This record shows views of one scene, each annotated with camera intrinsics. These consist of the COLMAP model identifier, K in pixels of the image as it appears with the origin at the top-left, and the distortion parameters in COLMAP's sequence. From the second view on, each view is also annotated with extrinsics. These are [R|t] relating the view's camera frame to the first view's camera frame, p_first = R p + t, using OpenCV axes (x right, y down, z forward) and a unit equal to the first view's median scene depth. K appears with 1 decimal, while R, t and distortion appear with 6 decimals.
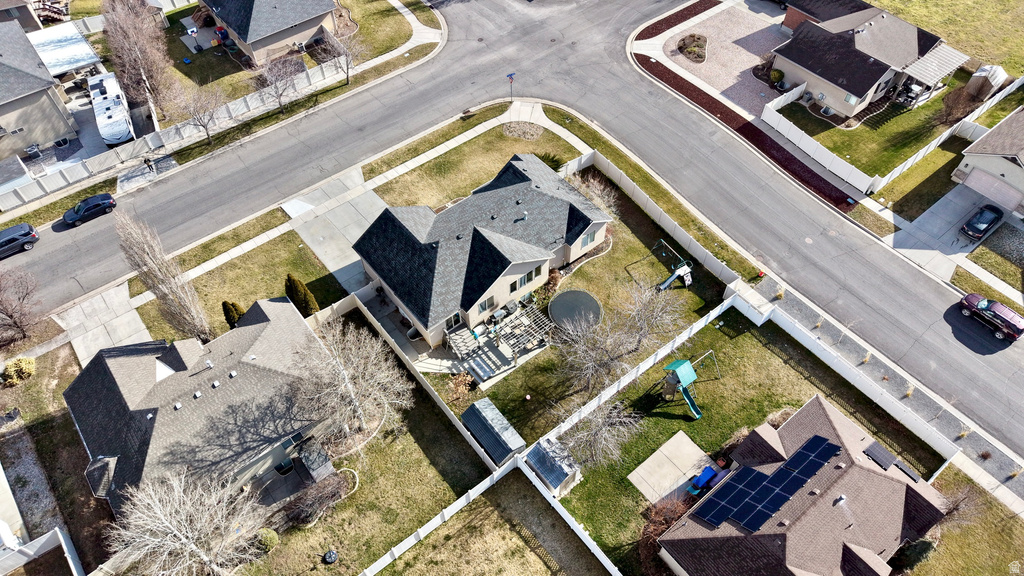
lens RADIAL K [[685.9, 0, 513.1], [0, 685.9, 288.3], [0, 0, 1]] dist [0.012488, -0.015465]
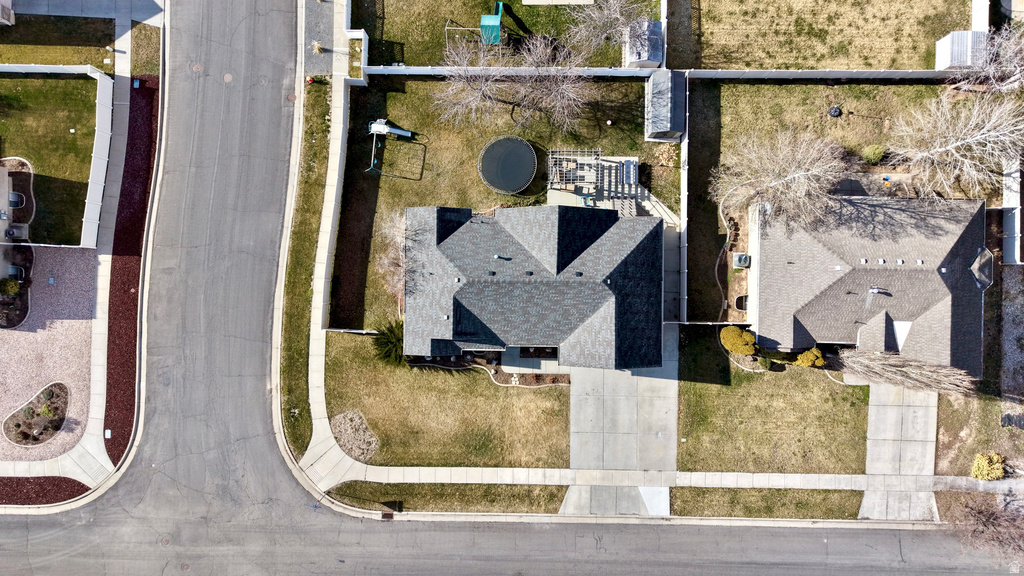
lens RADIAL K [[685.9, 0, 510.4], [0, 685.9, 286.5], [0, 0, 1]] dist [0.012488, -0.015465]
pose [[-0.772830, -0.634429, 0.015310, -0.028185], [0.508406, -0.604516, 0.613257, -0.556515], [-0.379813, 0.481727, 0.789735, 0.287169]]
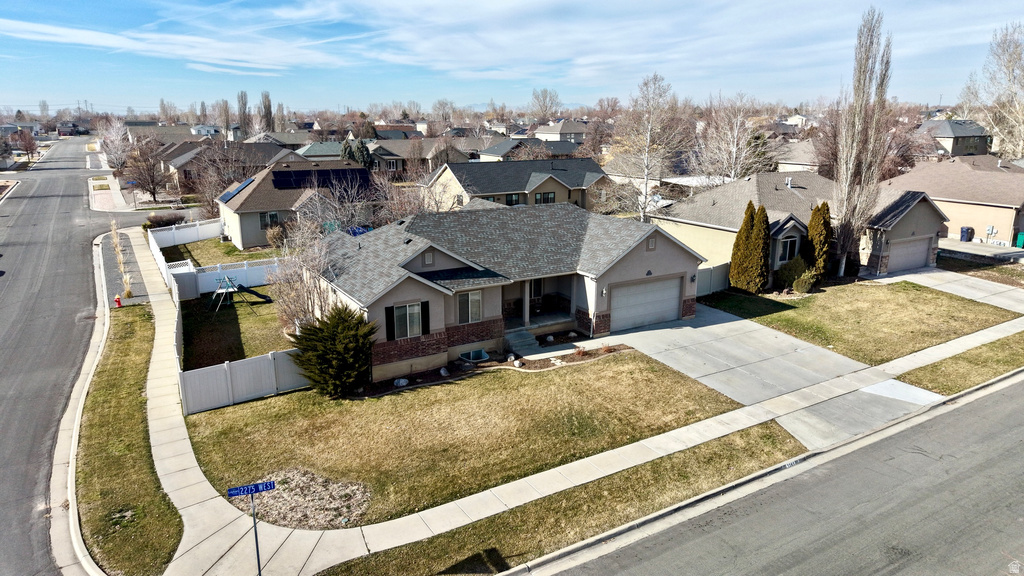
lens RADIAL K [[685.9, 0, 513.1], [0, 685.9, 287.2], [0, 0, 1]] dist [0.012488, -0.015465]
pose [[-0.991356, -0.025400, 0.128721, -0.120179], [0.108127, 0.397532, 0.911195, -0.574193], [-0.074315, 0.917237, -0.391349, 1.125992]]
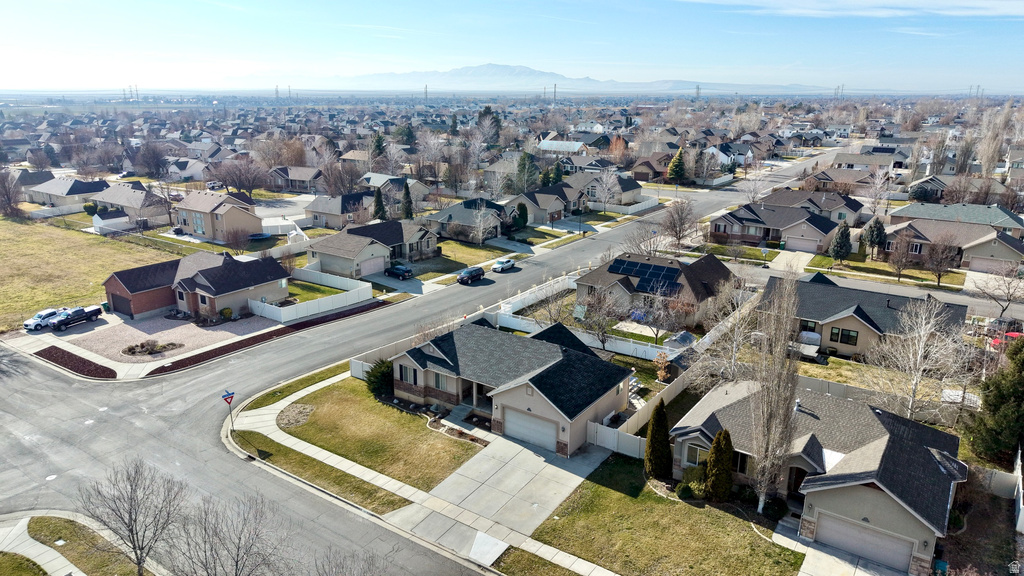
lens RADIAL K [[685.9, 0, 515.8], [0, 685.9, 280.5], [0, 0, 1]] dist [0.012488, -0.015465]
pose [[-0.289354, -0.252838, 0.923226, -0.846019], [0.756300, 0.530823, 0.382410, -0.470270], [-0.586758, 0.808888, 0.037626, 0.755413]]
